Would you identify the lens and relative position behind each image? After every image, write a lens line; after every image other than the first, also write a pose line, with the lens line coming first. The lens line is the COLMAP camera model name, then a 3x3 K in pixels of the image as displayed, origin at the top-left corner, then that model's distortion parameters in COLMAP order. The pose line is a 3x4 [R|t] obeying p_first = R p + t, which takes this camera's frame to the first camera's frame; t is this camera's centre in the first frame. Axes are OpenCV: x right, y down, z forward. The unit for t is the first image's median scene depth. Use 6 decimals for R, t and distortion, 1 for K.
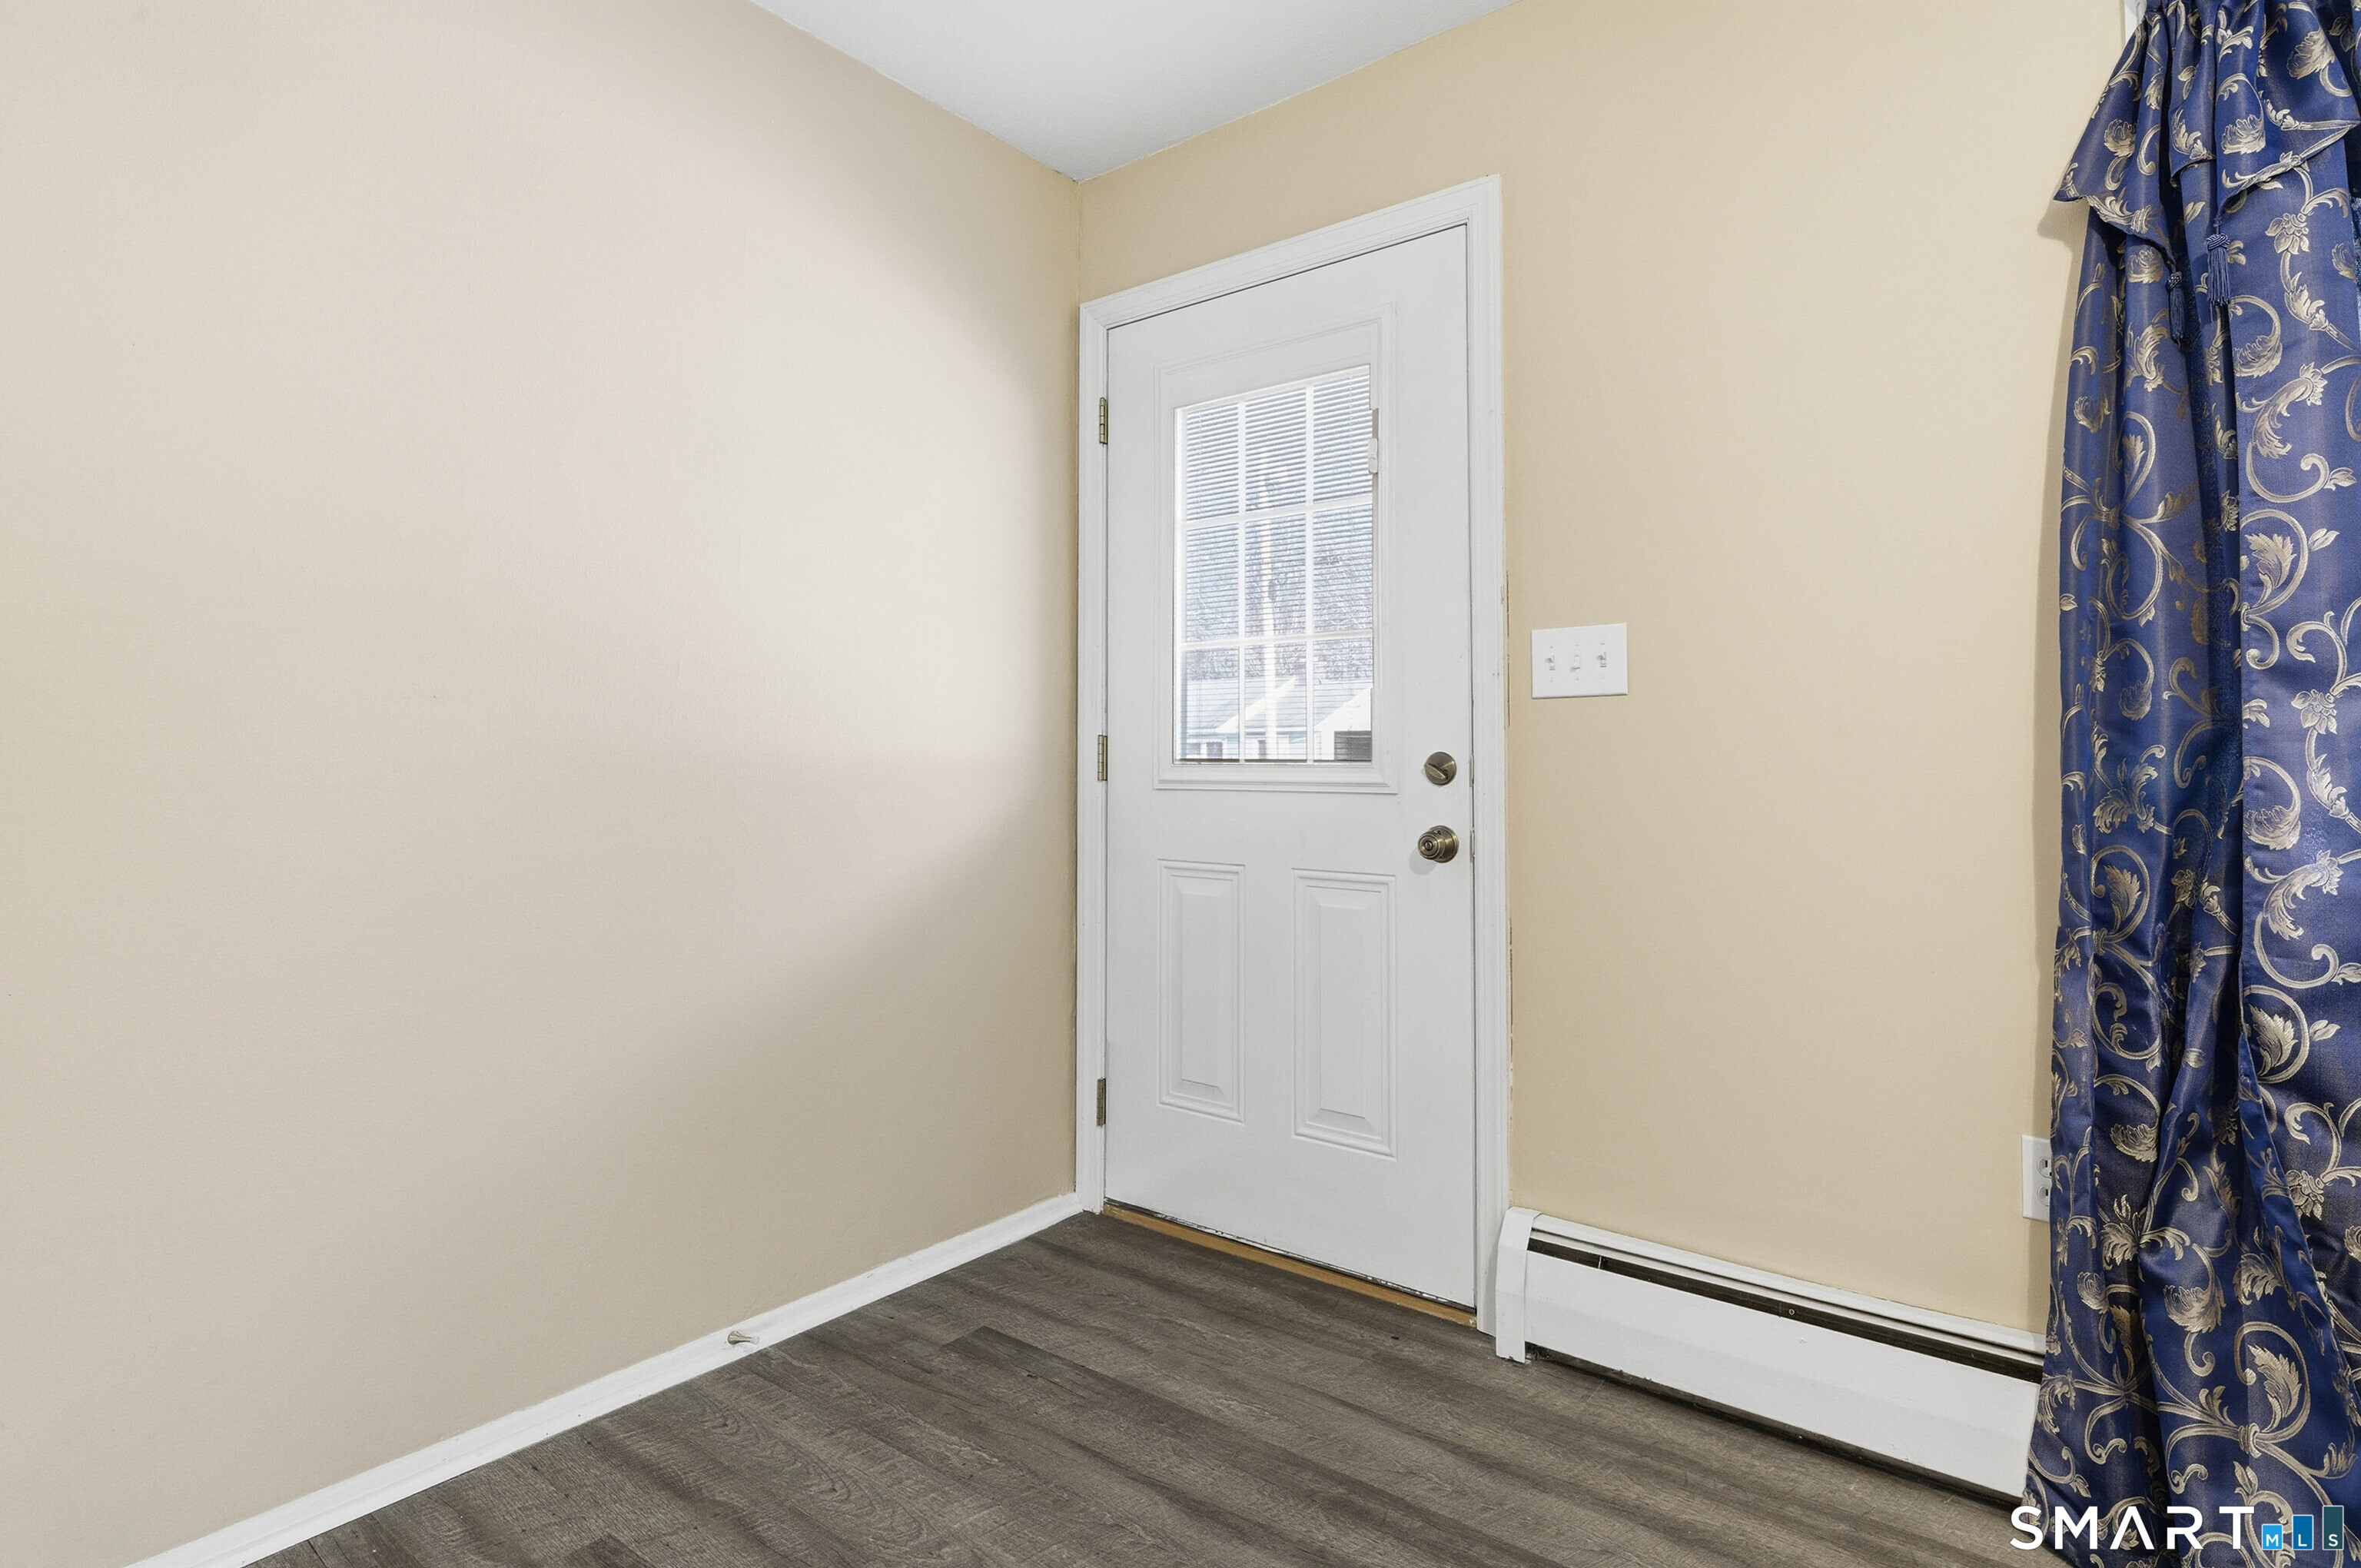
lens RADIAL K [[1206.3, 0, 1182.5], [0, 1206.3, 722.0], [0, 0, 1]] dist [0.002258, -0.000016]
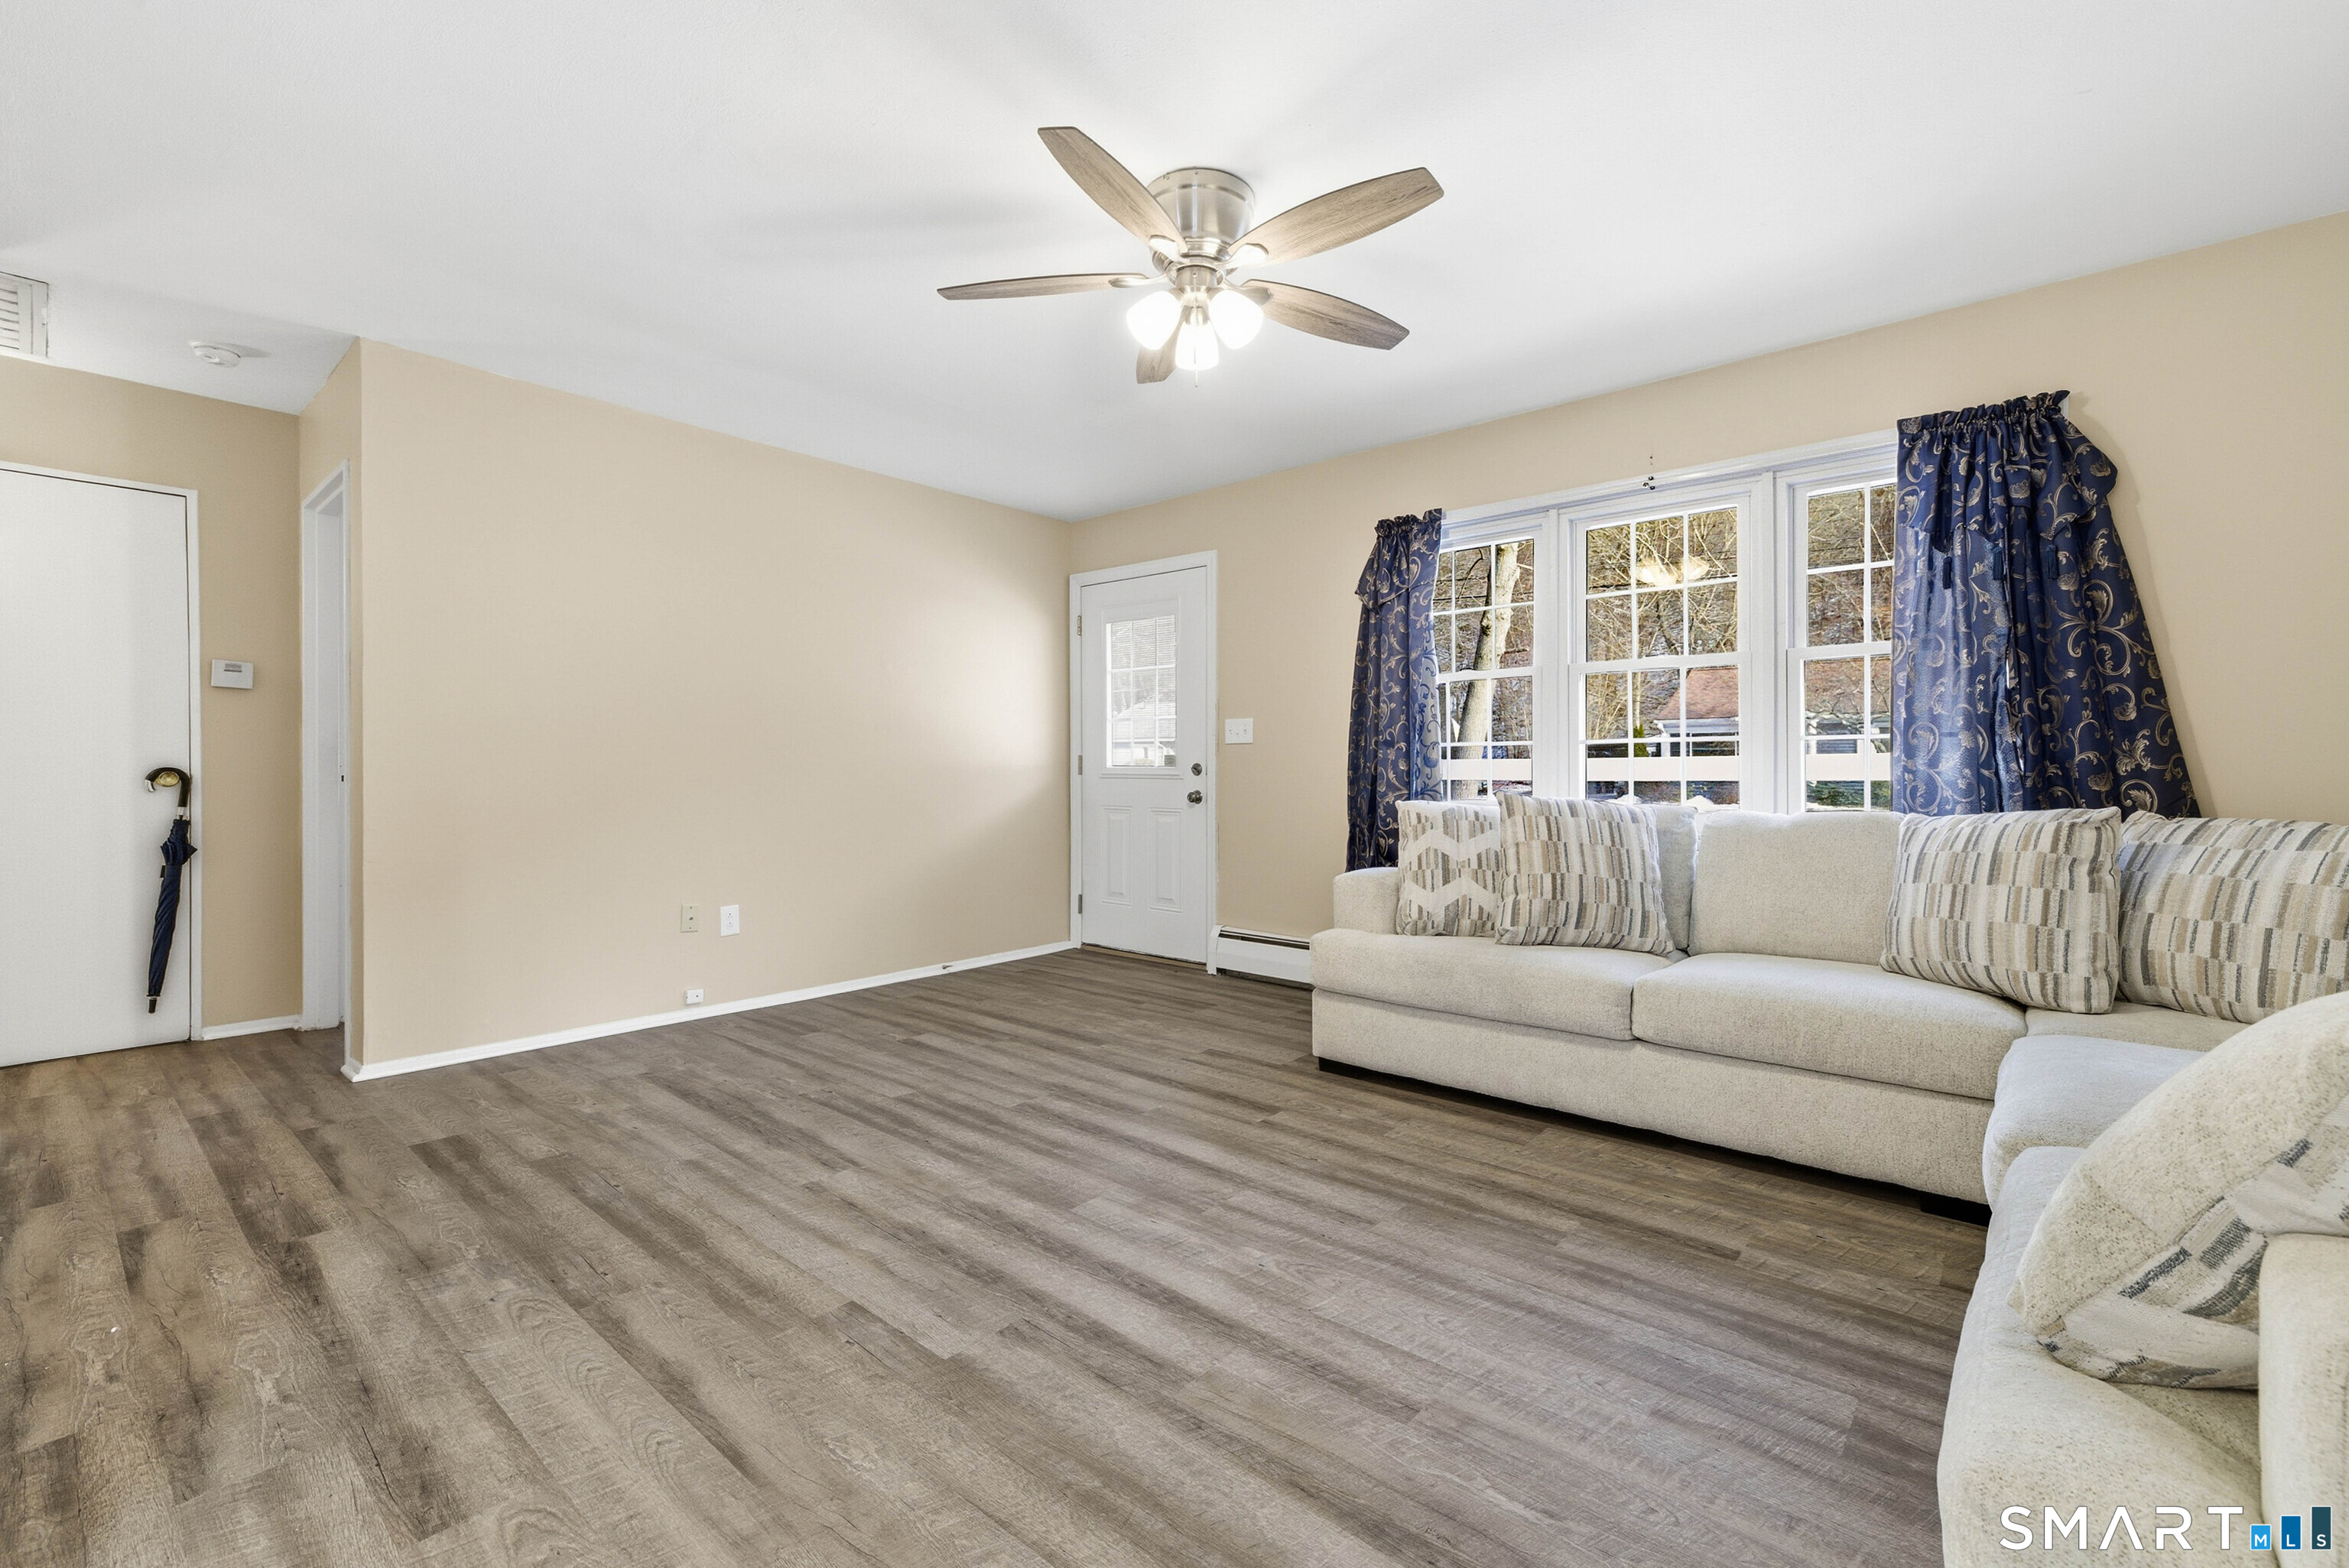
lens RADIAL K [[987.2, 0, 1158.4], [0, 987.2, 772.1], [0, 0, 1]] dist [0.010311, -0.001093]
pose [[0.998449, -0.003713, -0.055552, 0.338443], [0.006305, 0.998896, 0.046559, -0.079188], [0.055318, -0.046837, 0.997370, -1.636733]]
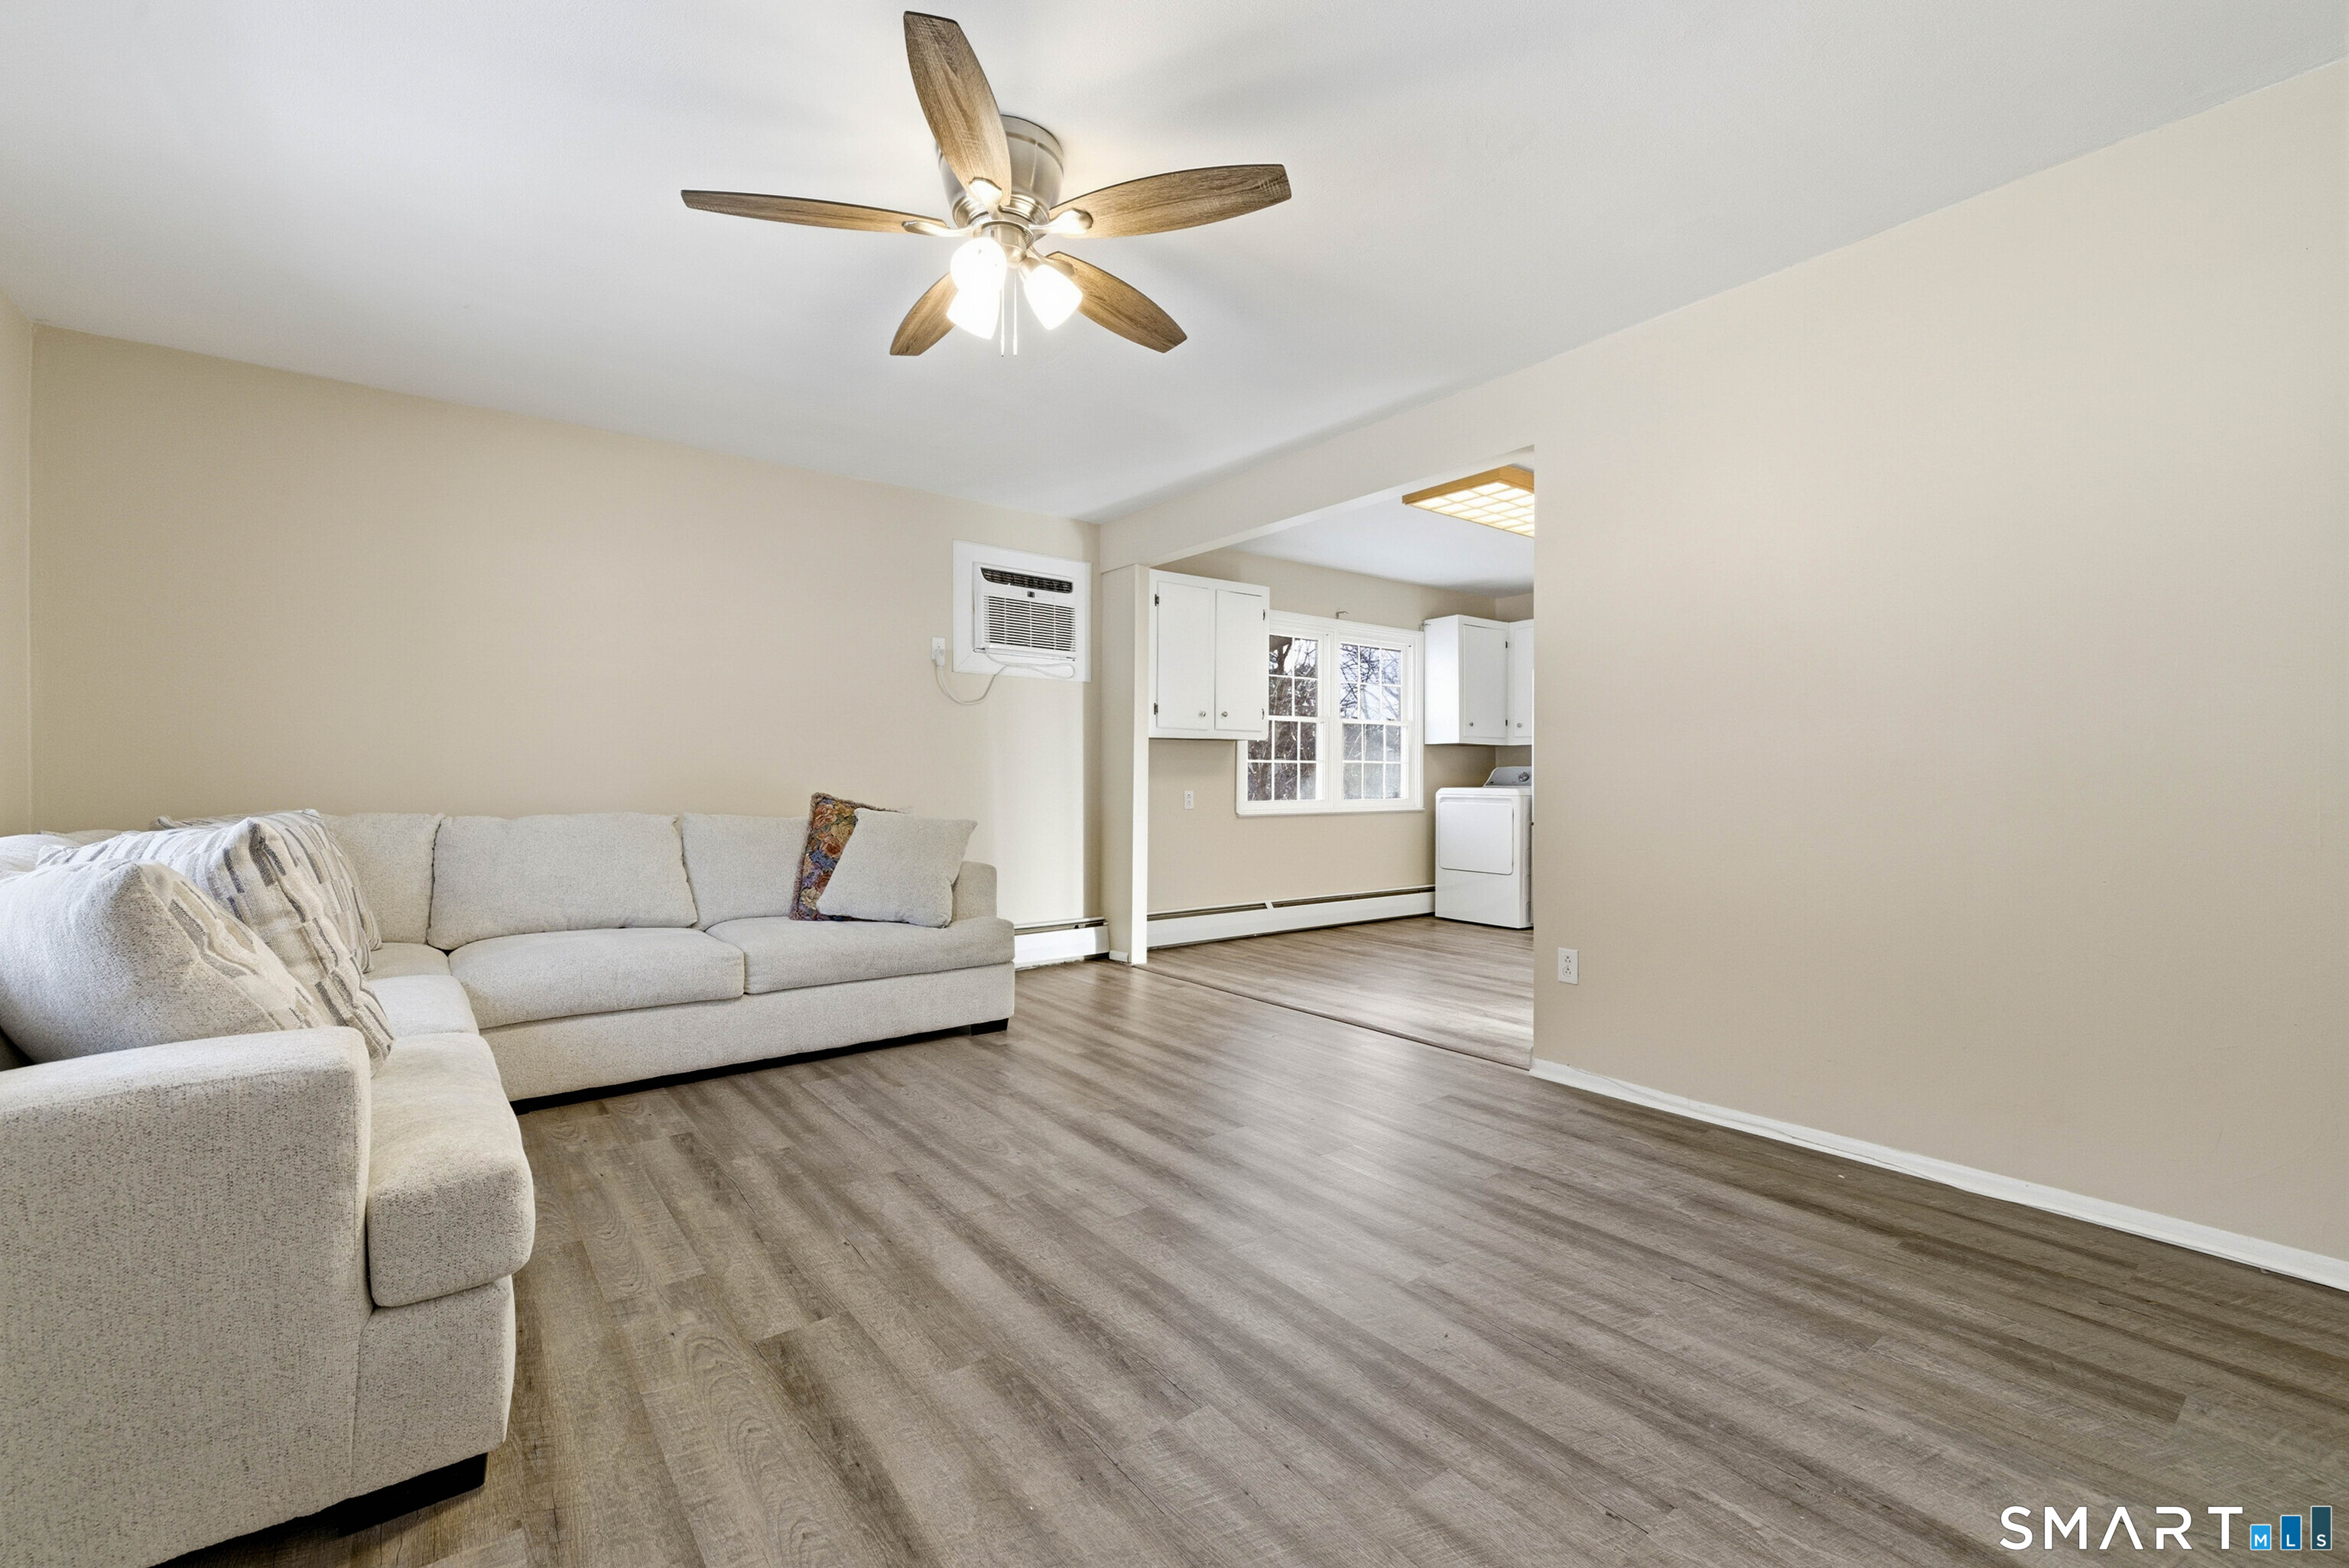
lens RADIAL K [[987.2, 0, 1174.0], [0, 987.2, 773.7], [0, 0, 1]] dist [0.010311, -0.001093]
pose [[-0.970578, -0.001005, 0.240784, -0.225024], [-0.012550, 0.998843, -0.046417, 0.038980], [-0.240459, -0.048073, -0.969468, 1.033778]]
